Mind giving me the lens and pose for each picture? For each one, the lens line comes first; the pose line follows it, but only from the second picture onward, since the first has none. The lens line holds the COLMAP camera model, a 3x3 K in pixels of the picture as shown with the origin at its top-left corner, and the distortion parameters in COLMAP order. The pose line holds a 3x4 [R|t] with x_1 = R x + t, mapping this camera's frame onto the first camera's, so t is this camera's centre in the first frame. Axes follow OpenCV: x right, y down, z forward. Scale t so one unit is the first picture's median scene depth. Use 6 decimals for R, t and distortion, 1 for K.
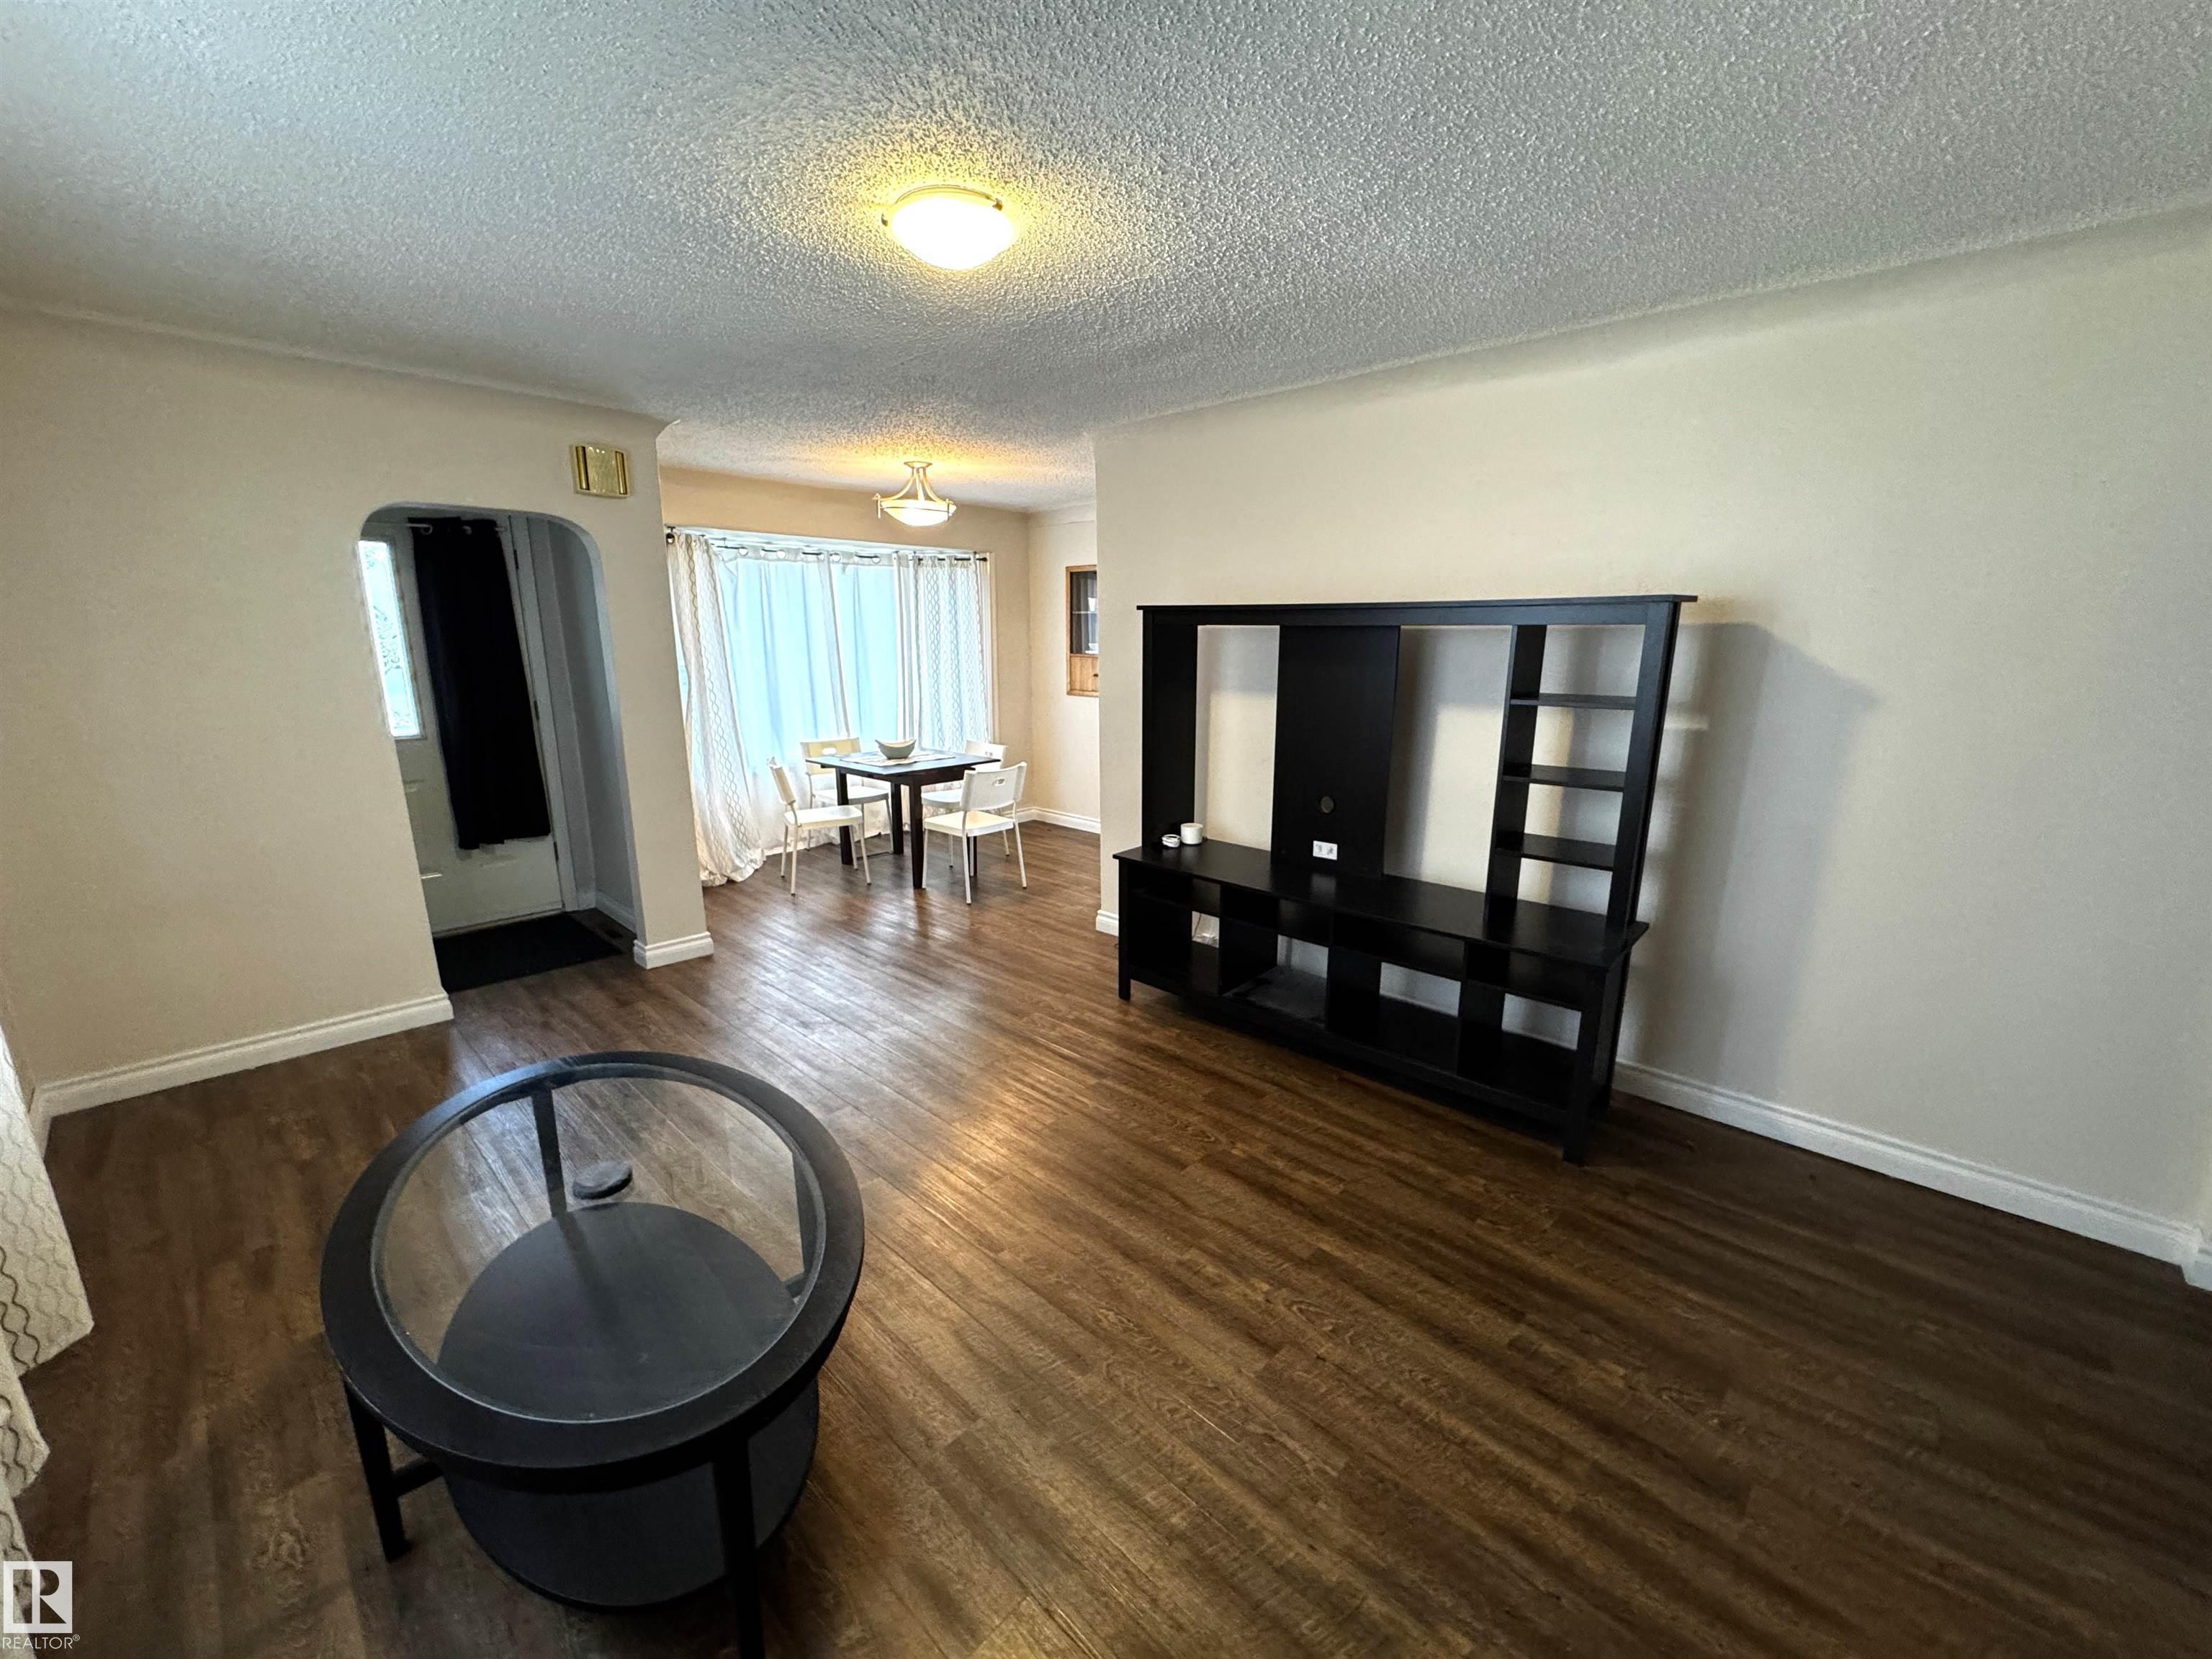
lens RADIAL K [[886.8, 0, 1107.0], [0, 886.8, 838.4], [0, 0, 1]] dist [-0.000828, 0.000220]
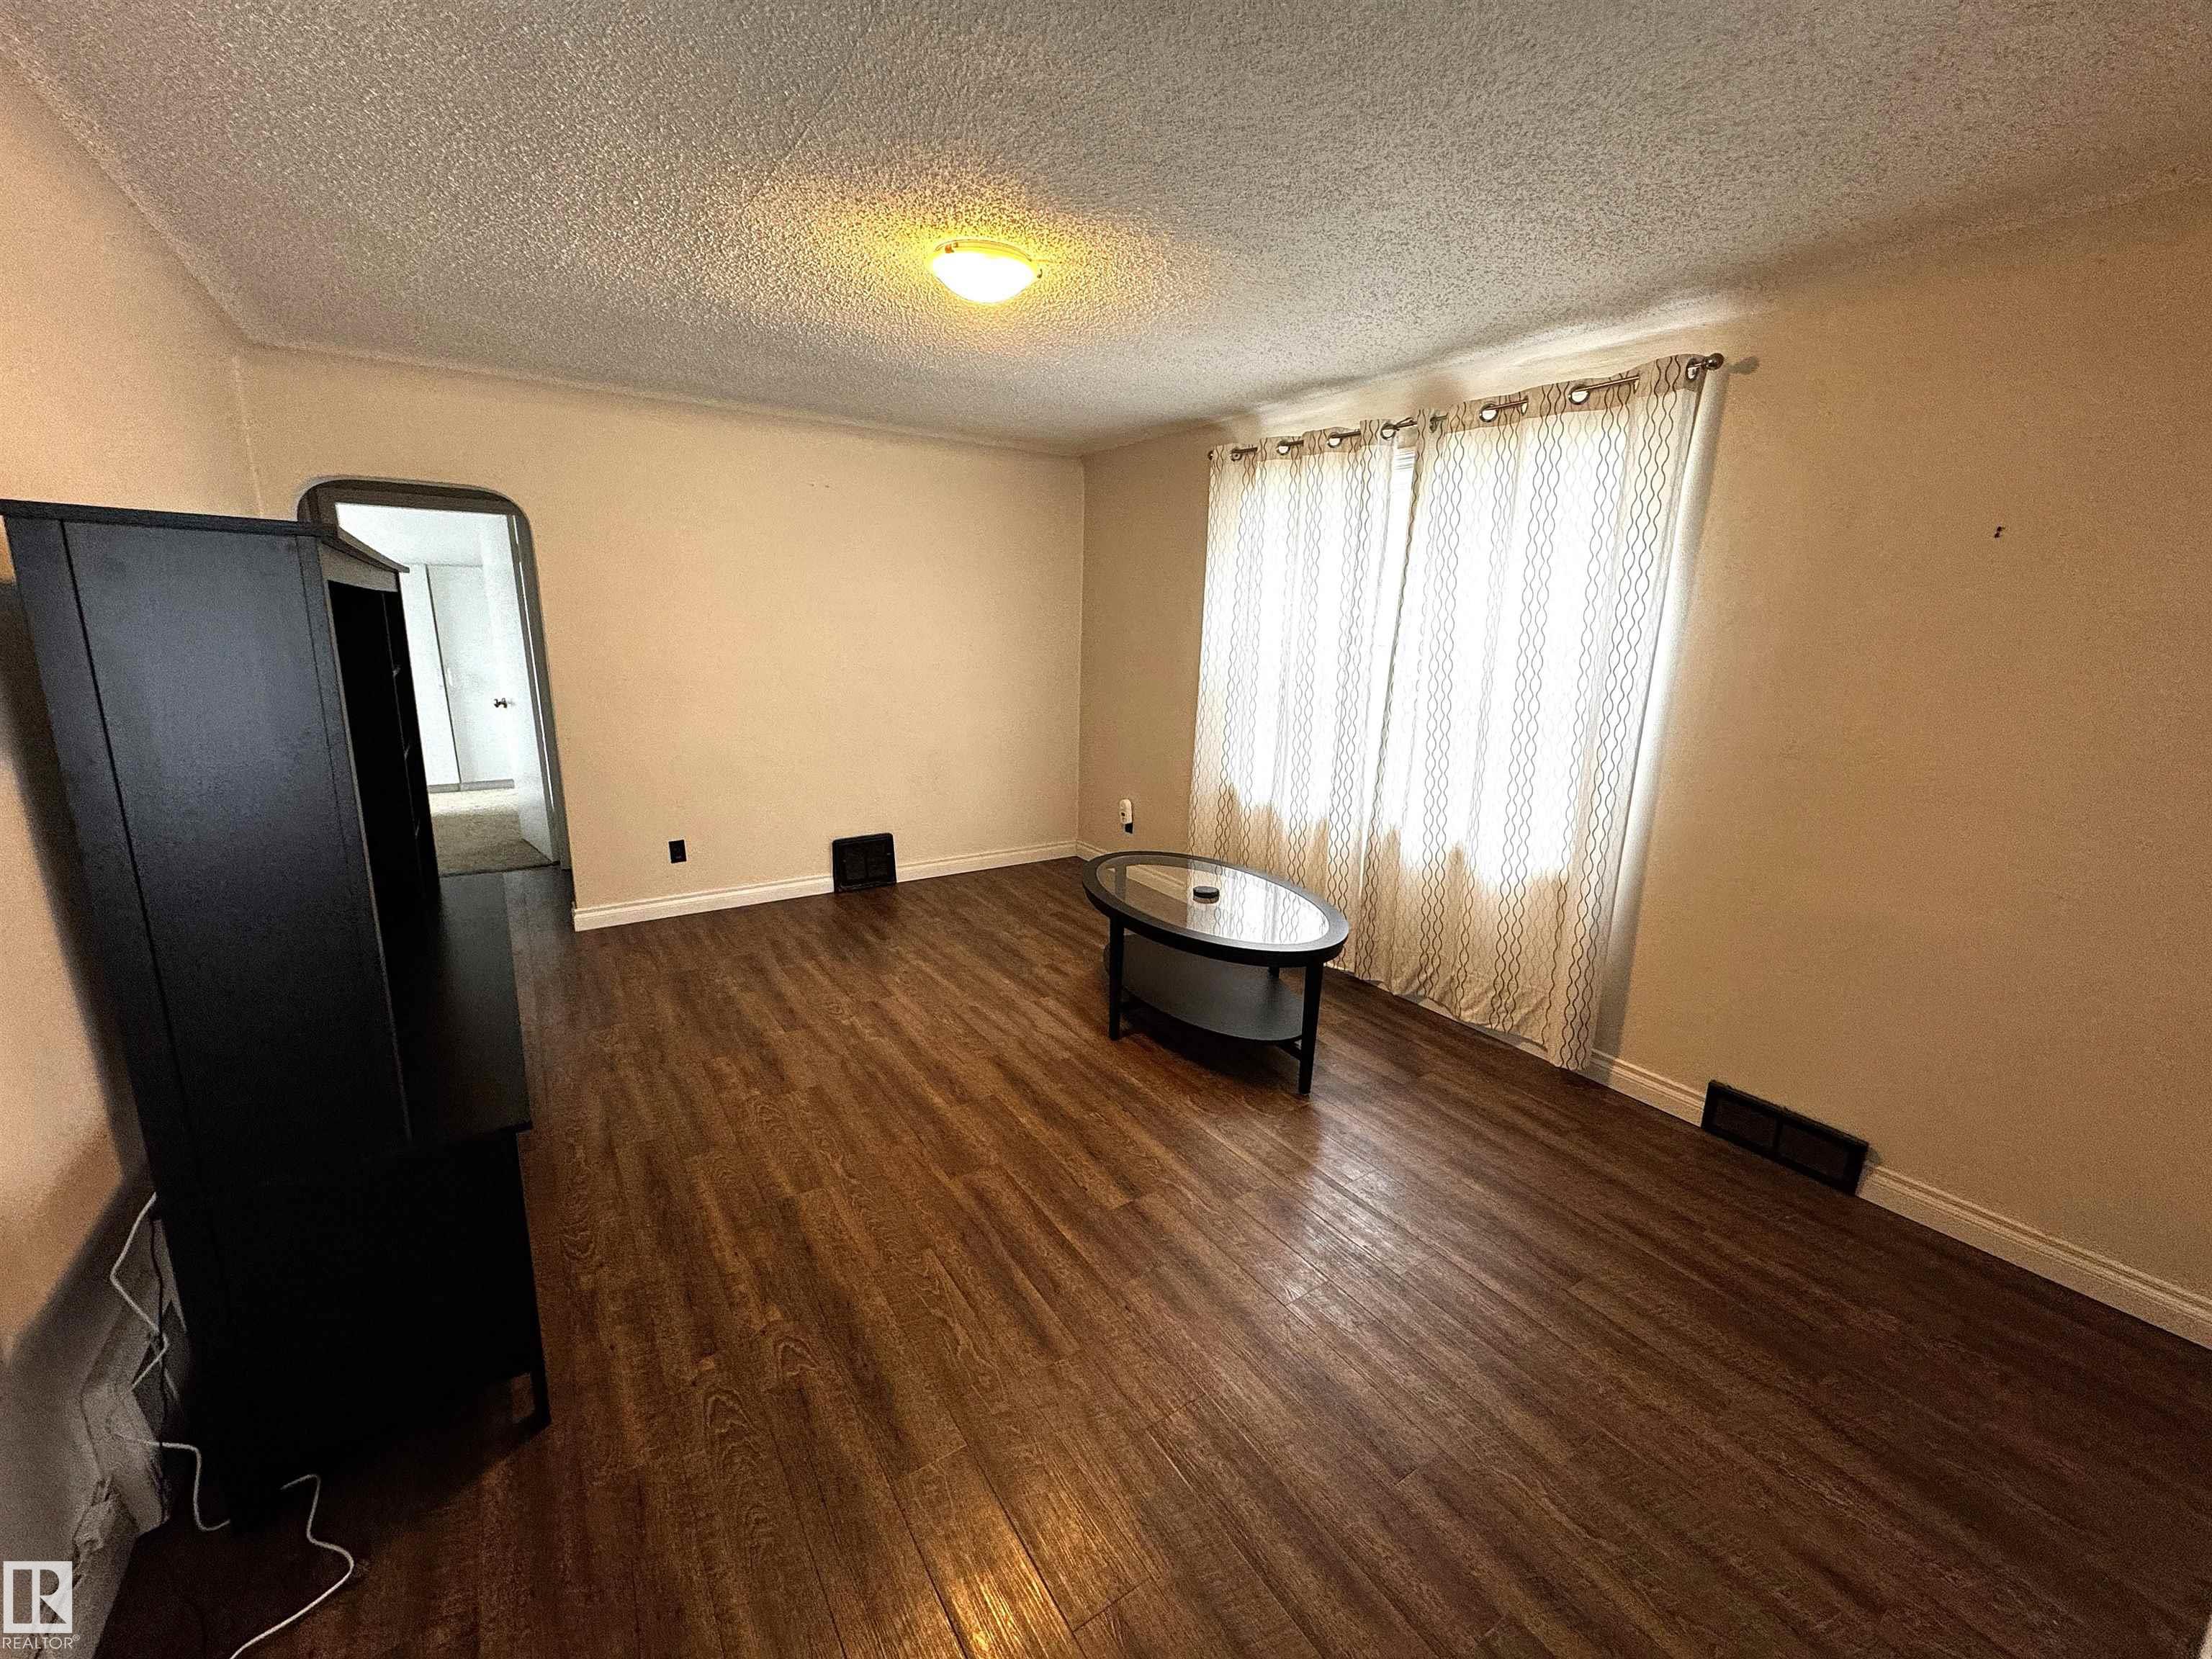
lens RADIAL K [[886.8, 0, 1107.0], [0, 886.8, 838.4], [0, 0, 1]] dist [-0.000828, 0.000220]
pose [[-0.975323, -0.077686, 0.206665, -0.428674], [0.024568, 0.892049, 0.451270, -0.363539], [-0.219413, 0.445211, -0.868127, 1.559873]]
